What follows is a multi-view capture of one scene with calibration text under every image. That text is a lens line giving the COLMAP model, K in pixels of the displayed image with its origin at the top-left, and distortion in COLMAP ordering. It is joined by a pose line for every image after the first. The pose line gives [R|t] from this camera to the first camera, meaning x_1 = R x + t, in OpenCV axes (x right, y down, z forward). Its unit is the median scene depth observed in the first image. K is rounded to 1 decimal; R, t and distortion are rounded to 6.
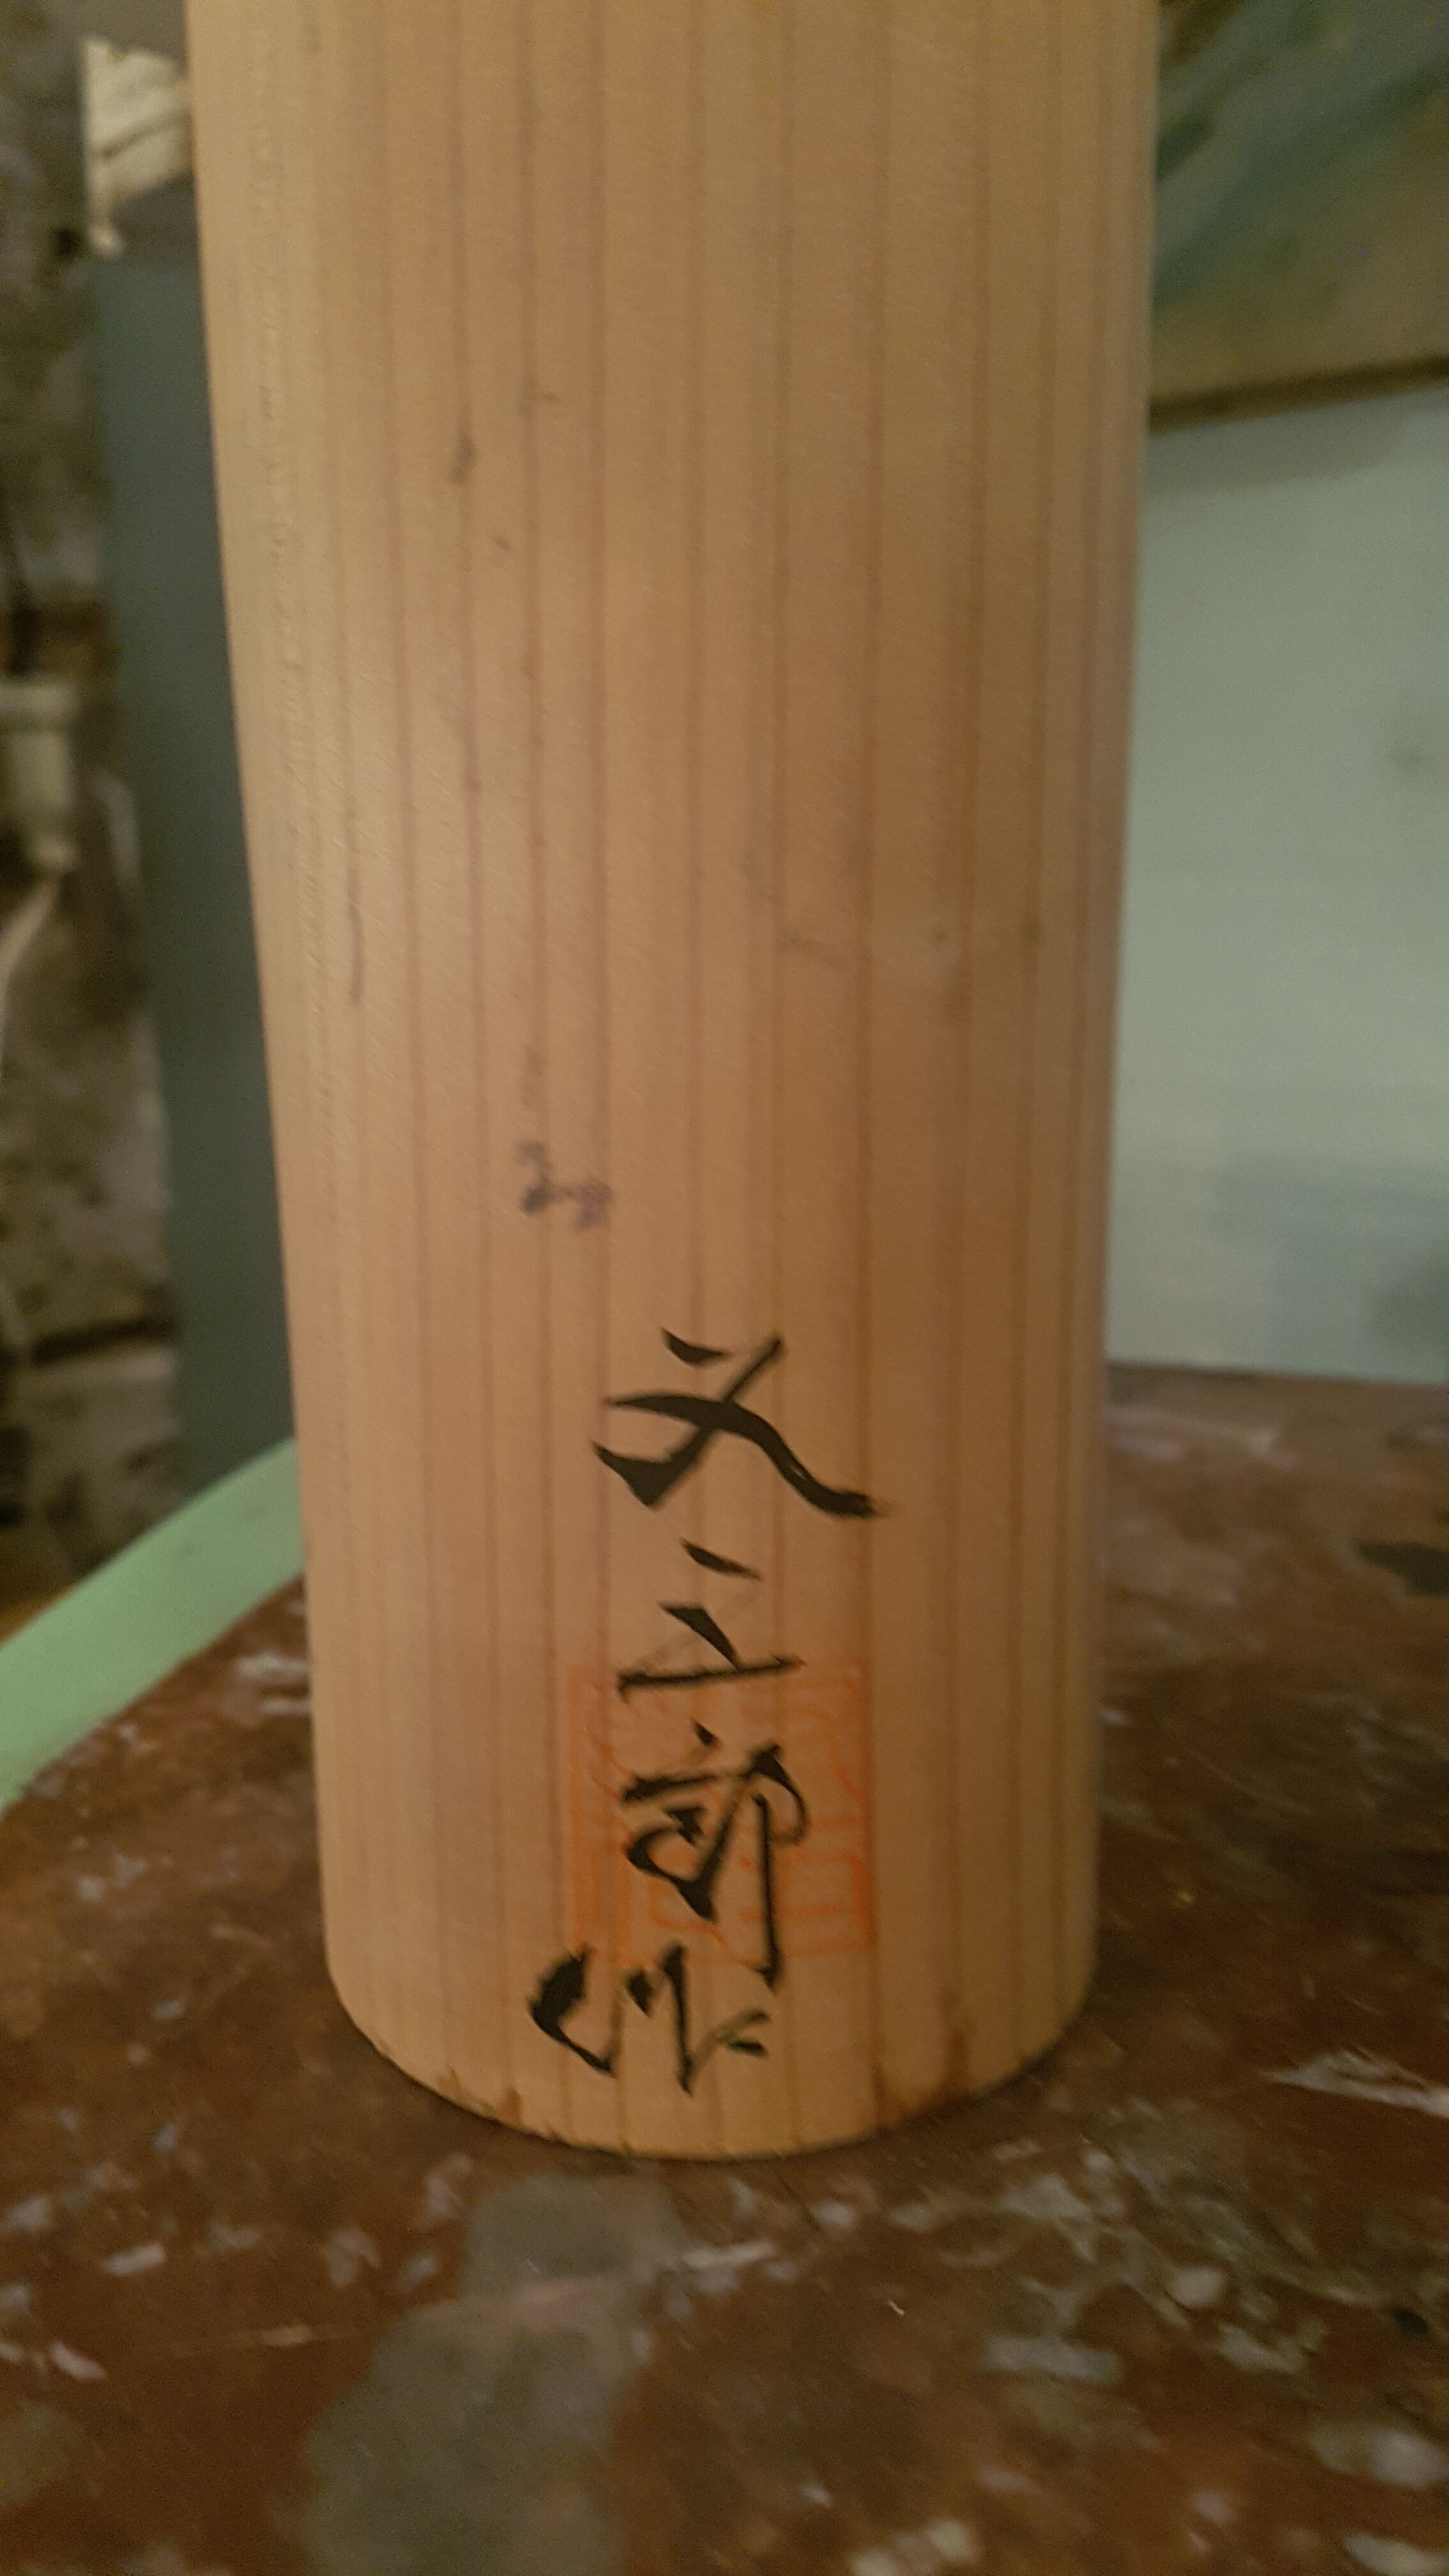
lens RADIAL K [[1960.1, 0, 670.8], [0, 1960.1, 1249.6], [0, 0, 1]] dist [0.261404, -0.510424]
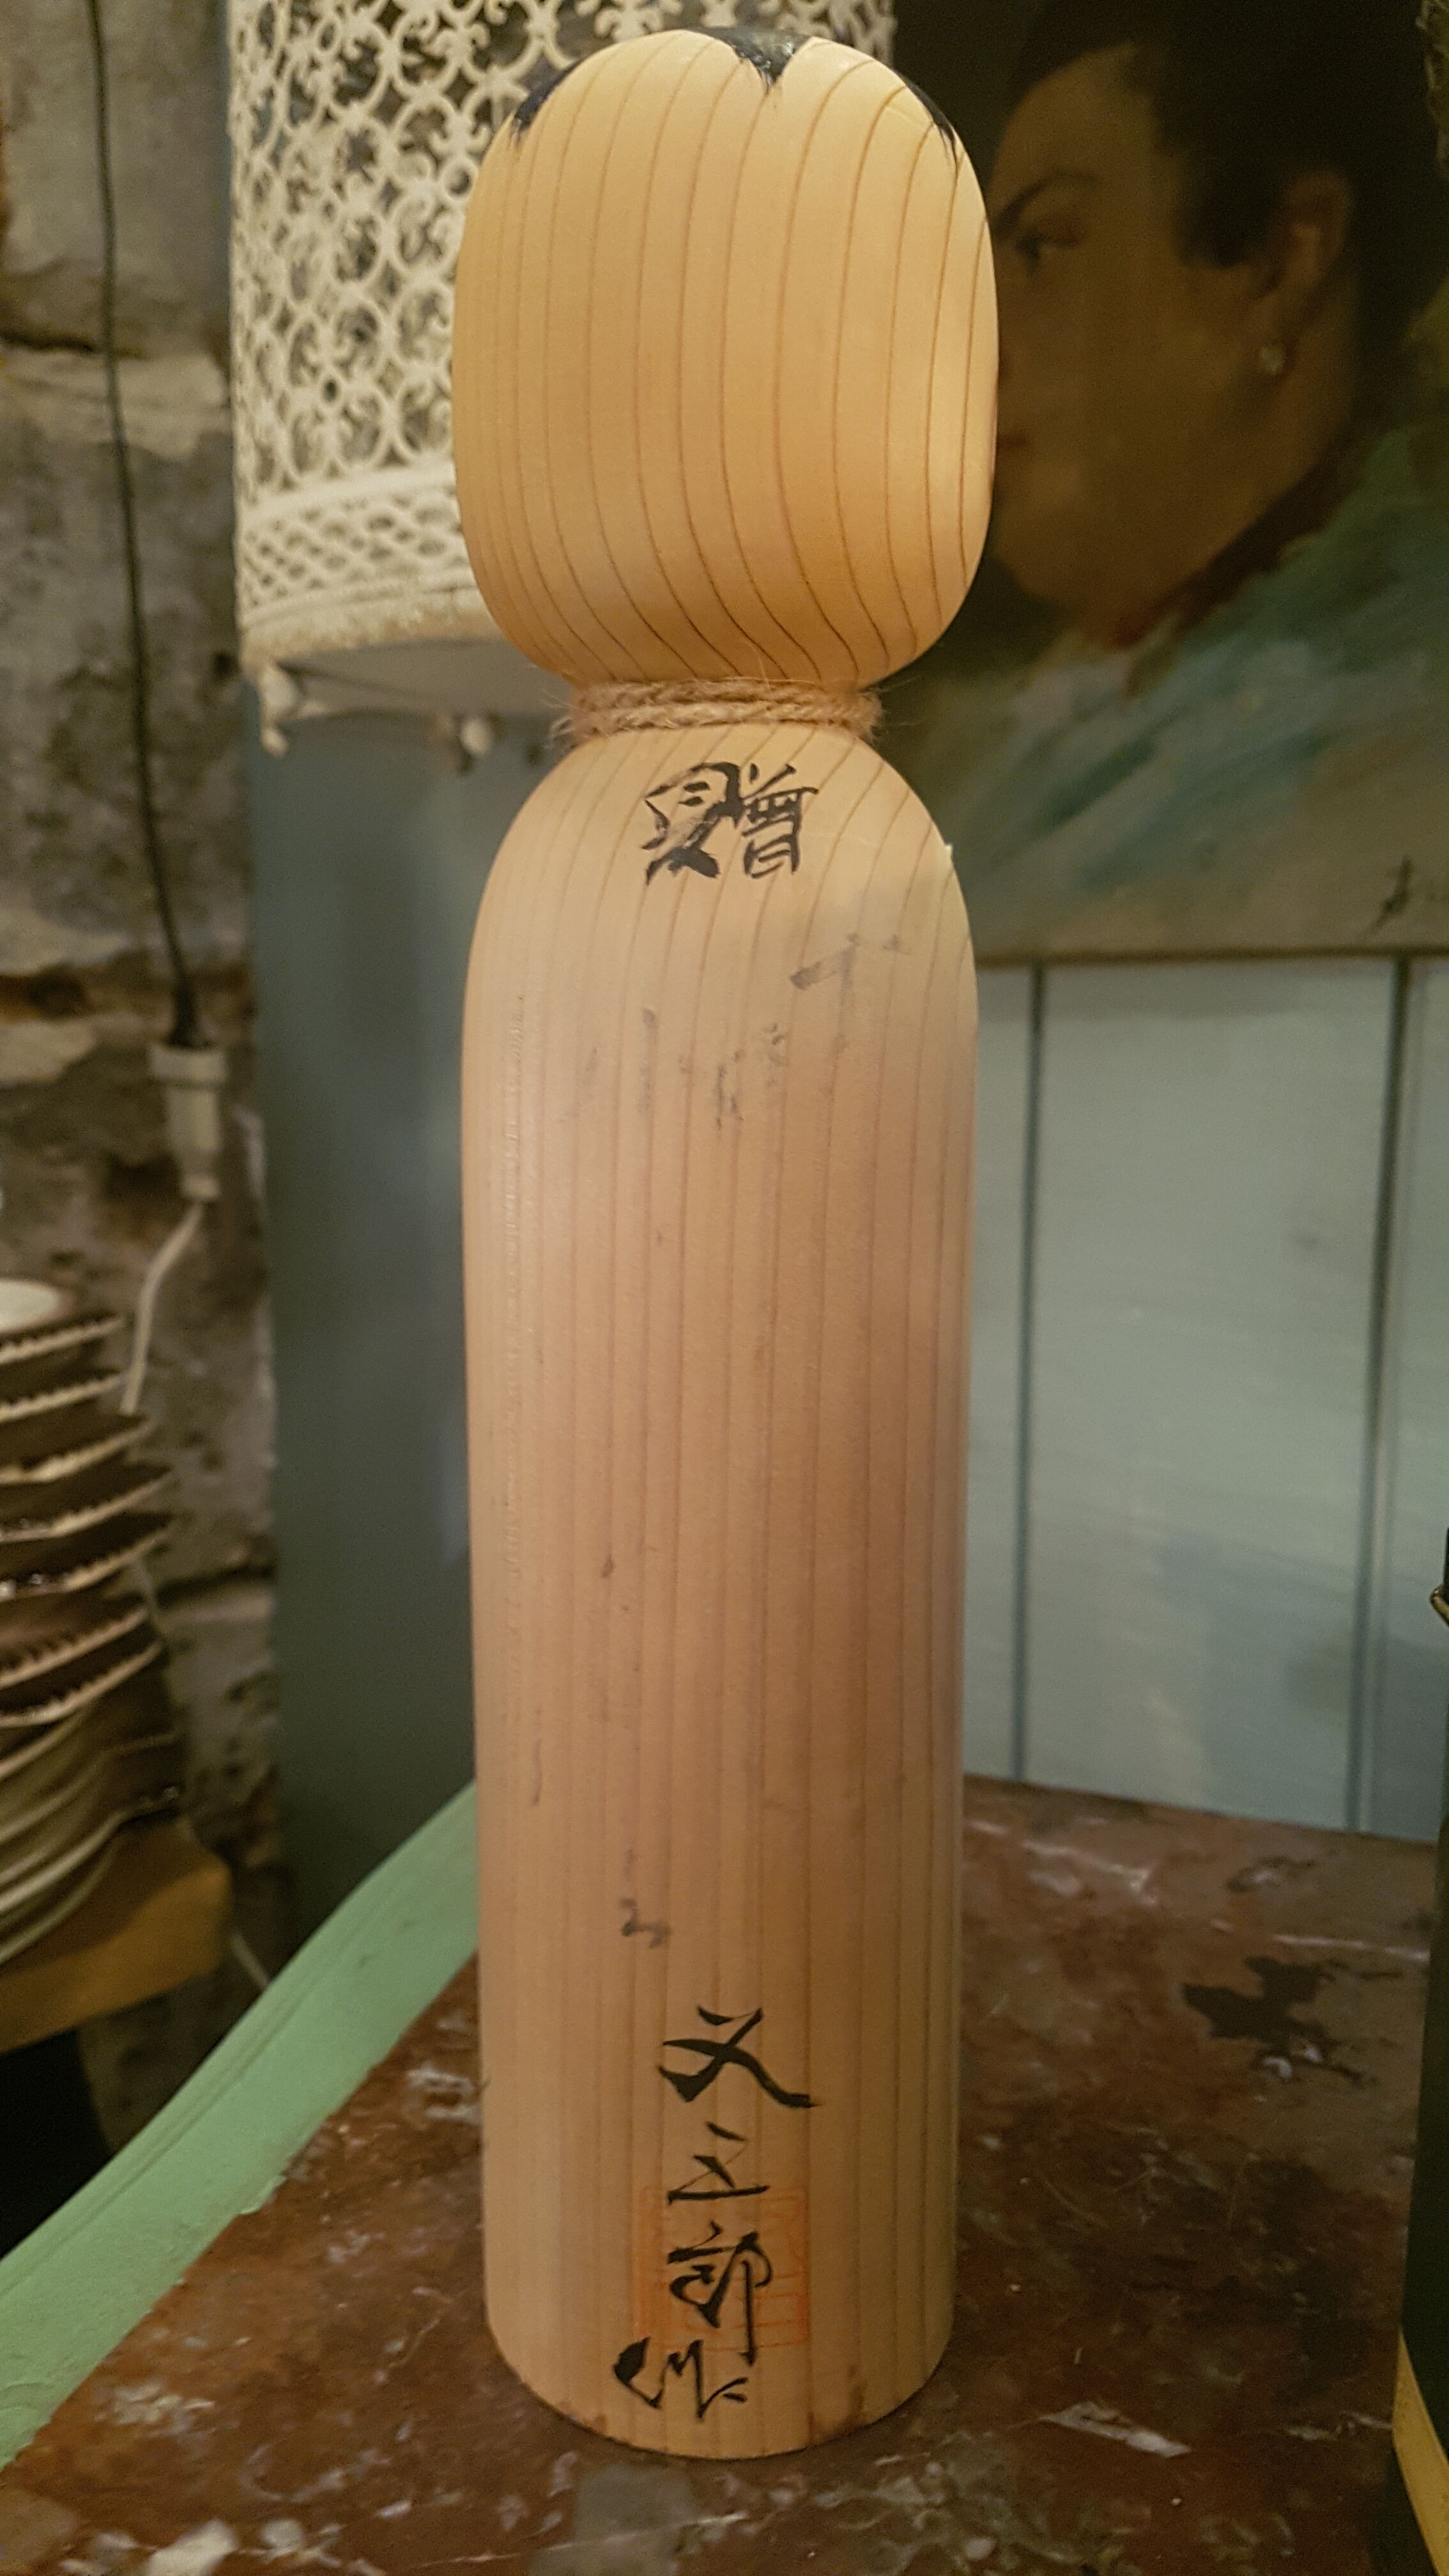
lens RADIAL K [[1952.4, 0, 671.8], [0, 1952.4, 1282.5], [0, 0, 1]] dist [0.183936, -0.283201]
pose [[0.999419, 0.023297, -0.024876, 0.002988], [-0.024485, 0.998519, -0.048592, -0.493904], [0.023707, 0.049173, 0.998509, -0.807849]]
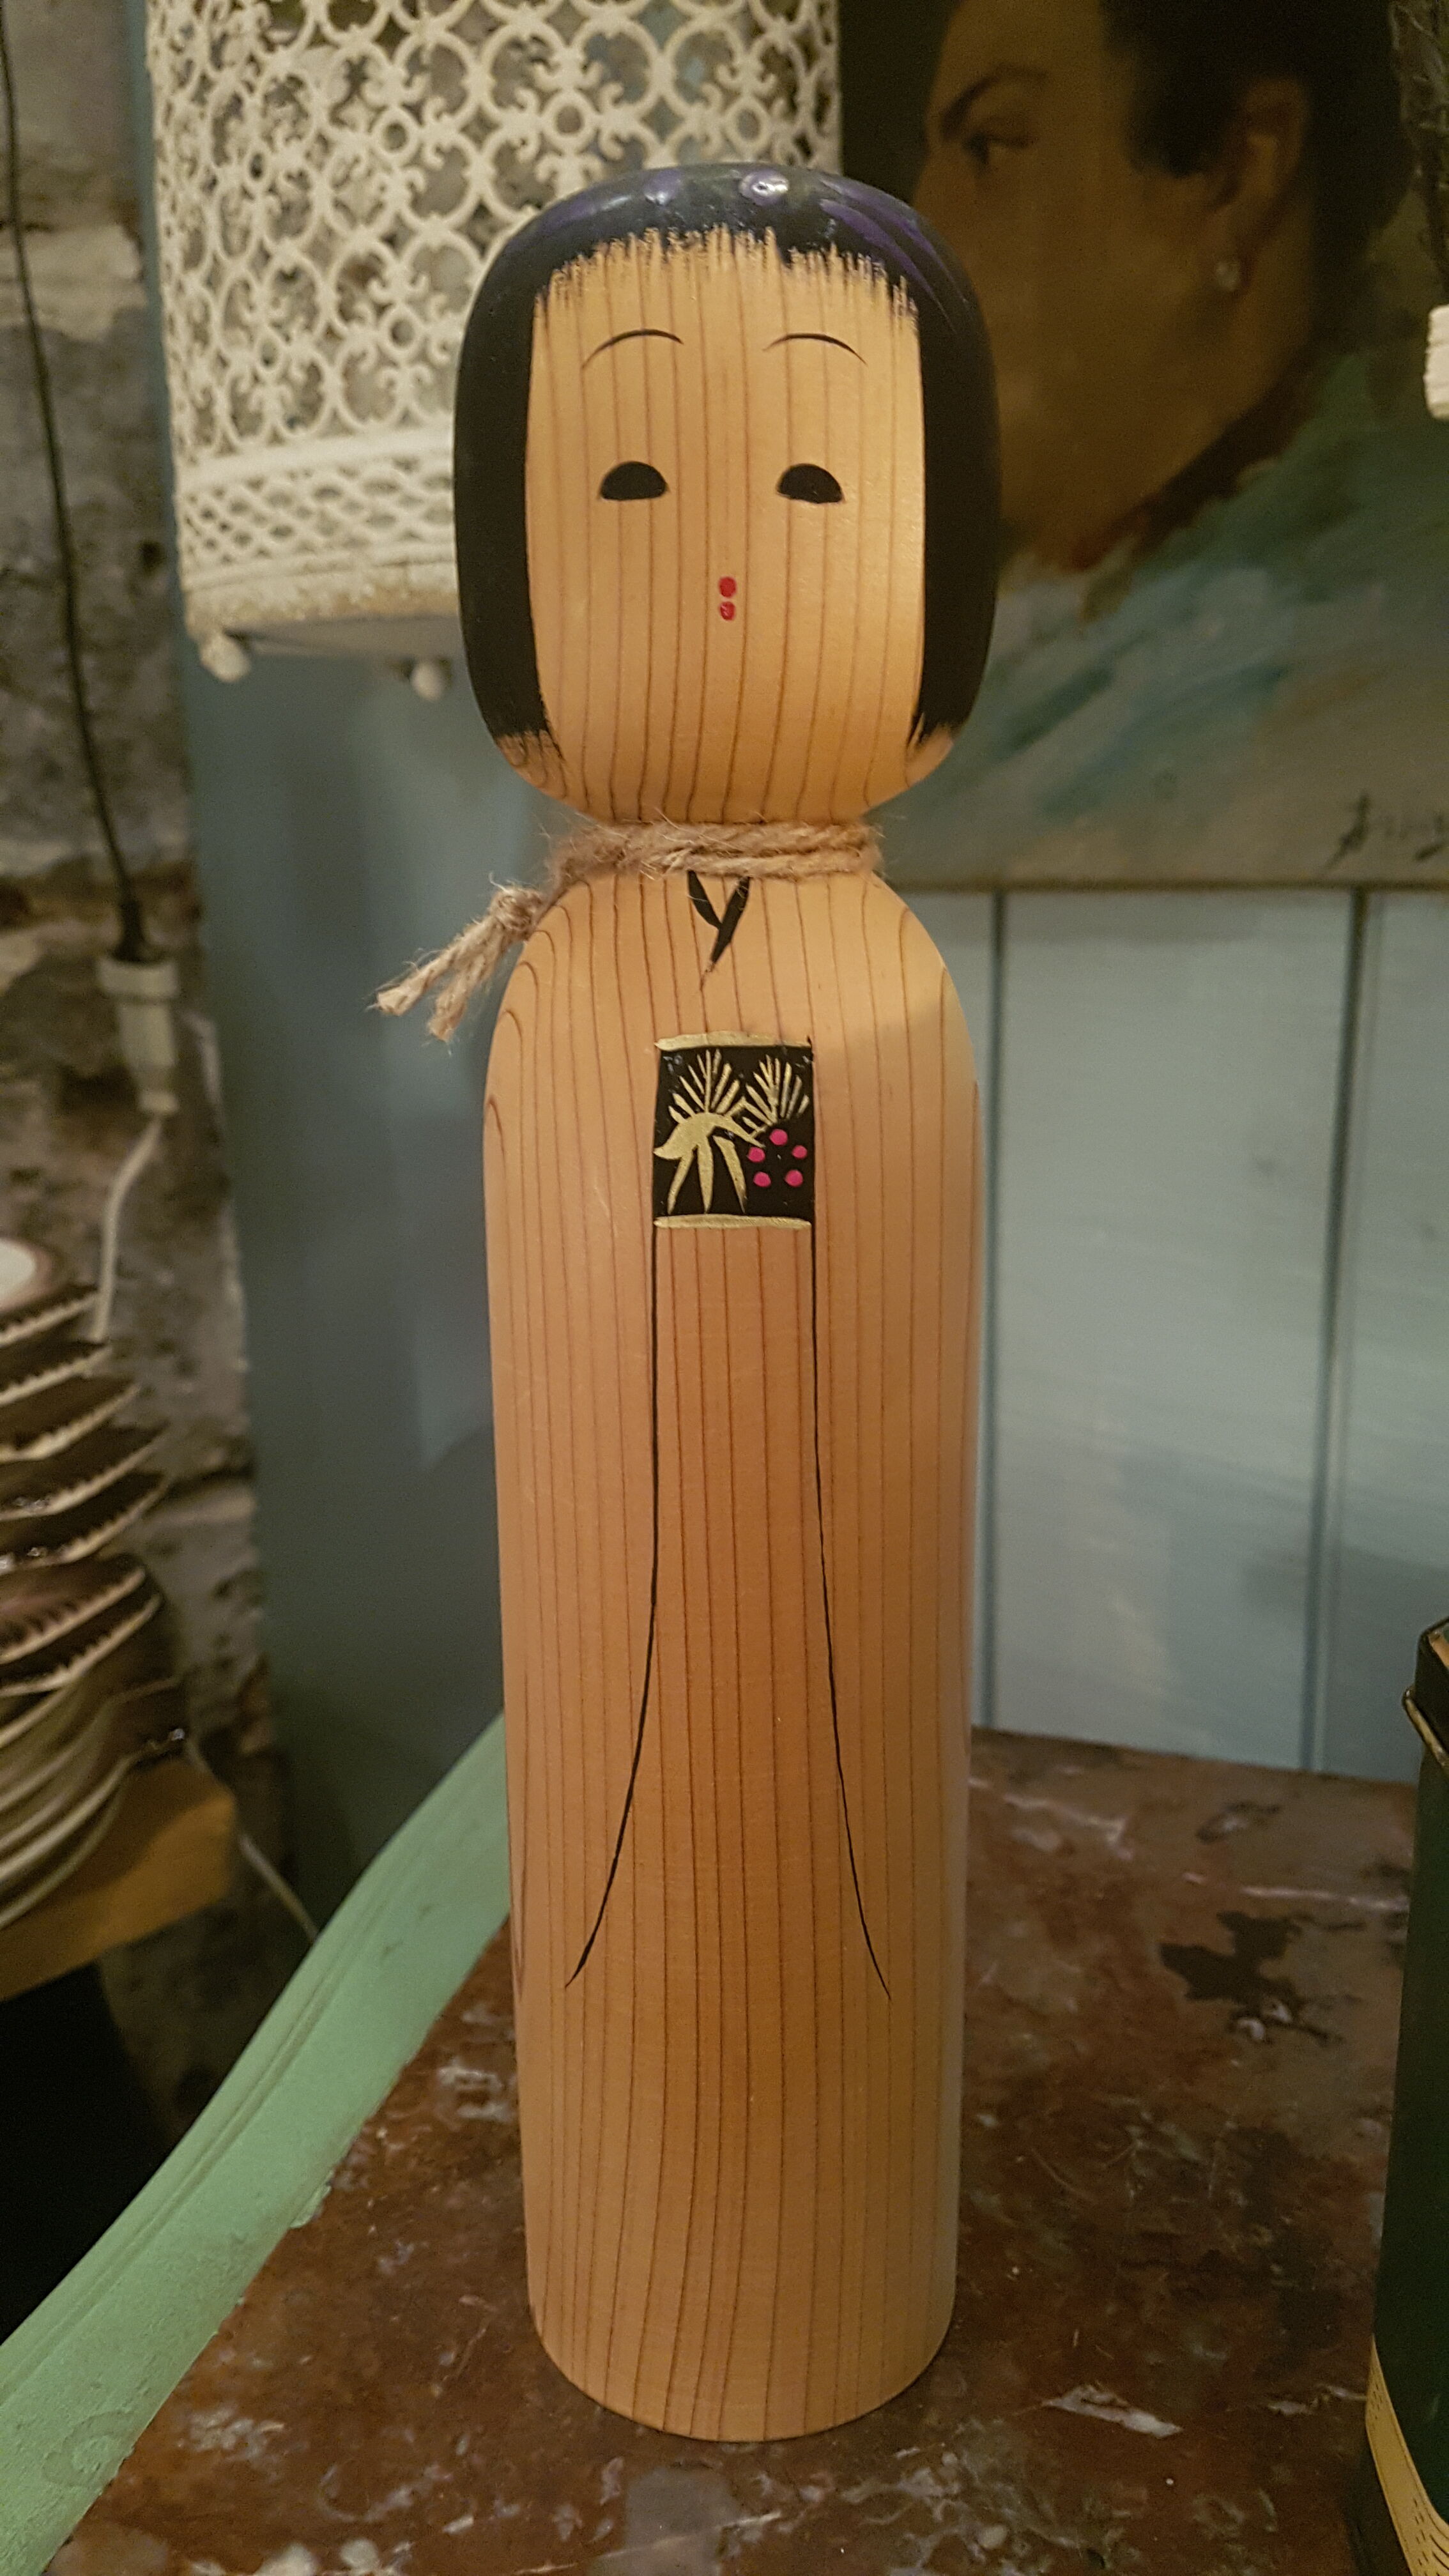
lens RADIAL K [[1952.4, 0, 671.8], [0, 1952.4, 1282.5], [0, 0, 1]] dist [0.183936, -0.283201]
pose [[0.999966, -0.008180, 0.000733, -0.045891], [0.008138, 0.998951, 0.045052, -0.765929], [-0.001101, -0.045045, 0.998984, -0.869659]]
